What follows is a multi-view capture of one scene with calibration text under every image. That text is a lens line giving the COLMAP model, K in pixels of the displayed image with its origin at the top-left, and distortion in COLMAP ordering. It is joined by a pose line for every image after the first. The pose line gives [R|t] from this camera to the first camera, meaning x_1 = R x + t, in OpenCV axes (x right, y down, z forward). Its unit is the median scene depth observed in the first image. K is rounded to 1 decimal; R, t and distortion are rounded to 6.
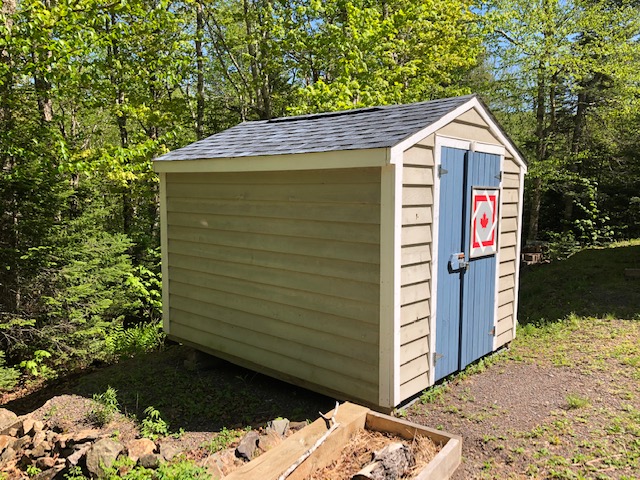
lens RADIAL K [[527.8, 0, 312.2], [0, 527.8, 240.3], [0, 0, 1]] dist [0.044985, -0.010150]
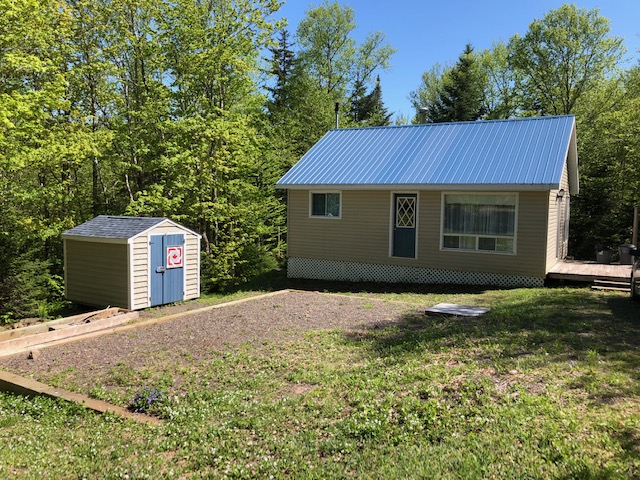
lens RADIAL K [[527.8, 0, 312.2], [0, 527.8, 240.3], [0, 0, 1]] dist [0.044985, -0.010150]
pose [[0.990623, -0.004764, 0.136542, 0.366025], [0.008249, 0.999654, -0.024970, -0.024699], [-0.136375, 0.025863, 0.990320, -1.140235]]
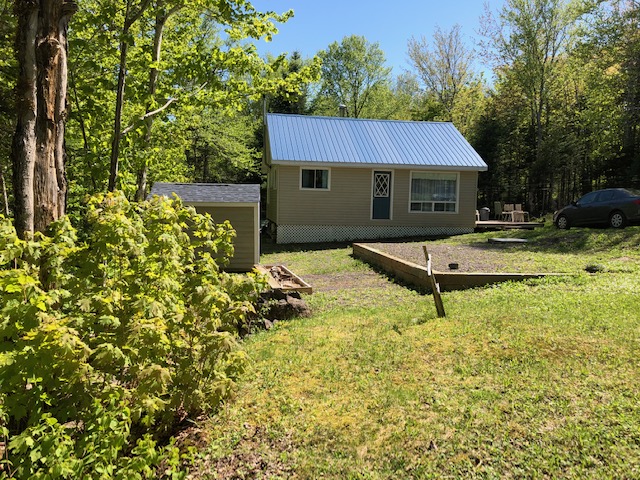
lens RADIAL K [[527.8, 0, 312.2], [0, 527.8, 240.3], [0, 0, 1]] dist [0.044985, -0.010150]
pose [[0.696445, -0.053891, 0.715584, -0.972426], [0.059446, 0.998081, 0.017309, 0.023921], [-0.715144, 0.030484, 0.698312, -0.846732]]
